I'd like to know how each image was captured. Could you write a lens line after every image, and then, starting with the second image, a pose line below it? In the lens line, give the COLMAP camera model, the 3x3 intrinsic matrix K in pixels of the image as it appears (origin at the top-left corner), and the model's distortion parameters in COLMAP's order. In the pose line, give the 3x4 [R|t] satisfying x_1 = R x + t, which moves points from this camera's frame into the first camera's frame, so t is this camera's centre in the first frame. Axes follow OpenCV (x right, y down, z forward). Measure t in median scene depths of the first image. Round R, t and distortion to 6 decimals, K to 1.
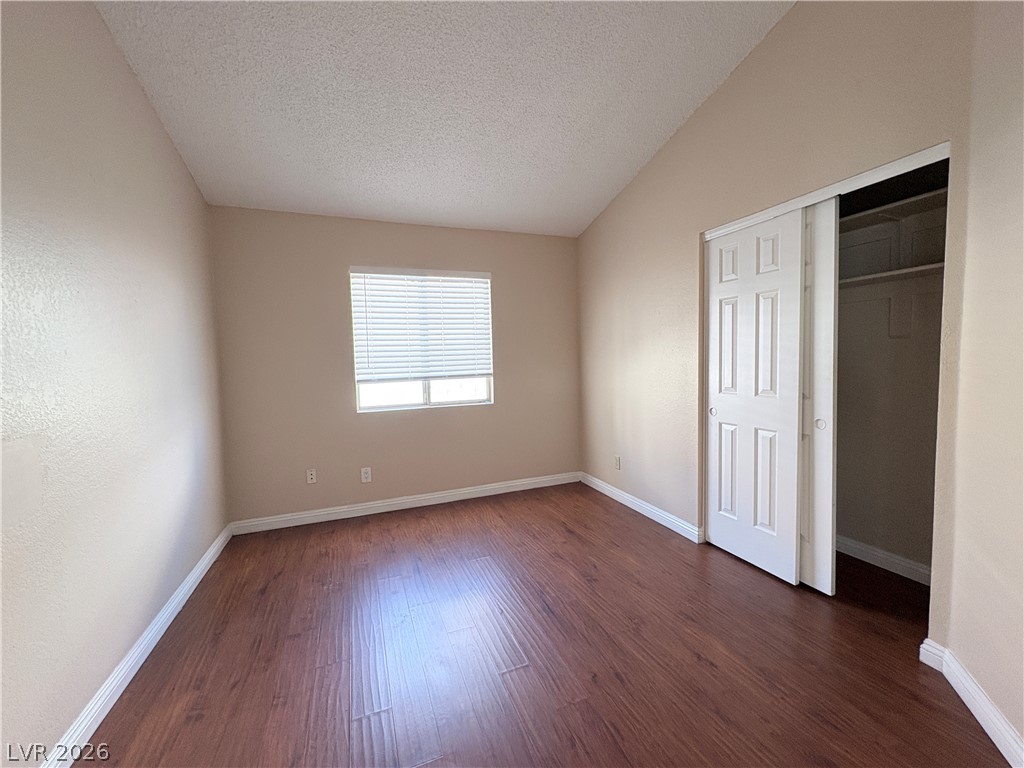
lens RADIAL K [[409.2, 0, 512.0], [0, 409.2, 384.0], [0, 0, 1]] dist [-0.000453, 0.000224]
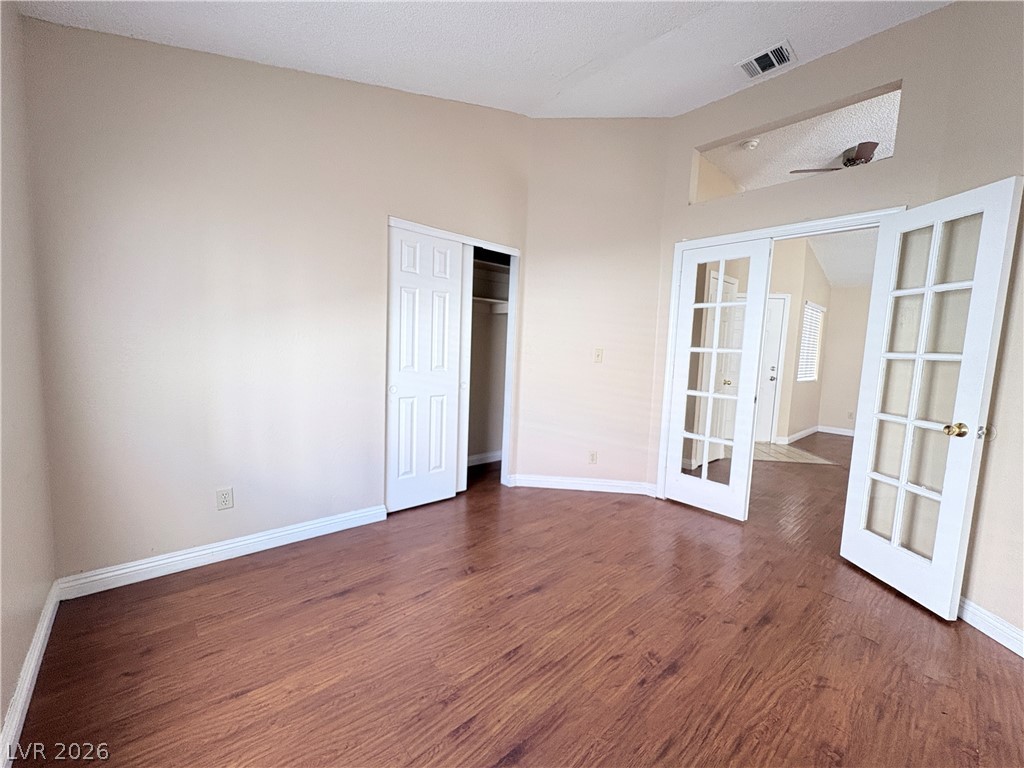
lens RADIAL K [[409.2, 0, 512.0], [0, 409.2, 384.0], [0, 0, 1]] dist [-0.000453, 0.000224]
pose [[-0.345054, -0.067473, 0.936154, -0.662983], [0.031611, 0.996011, 0.083439, -0.027930], [-0.938050, 0.058384, -0.341545, 1.146495]]
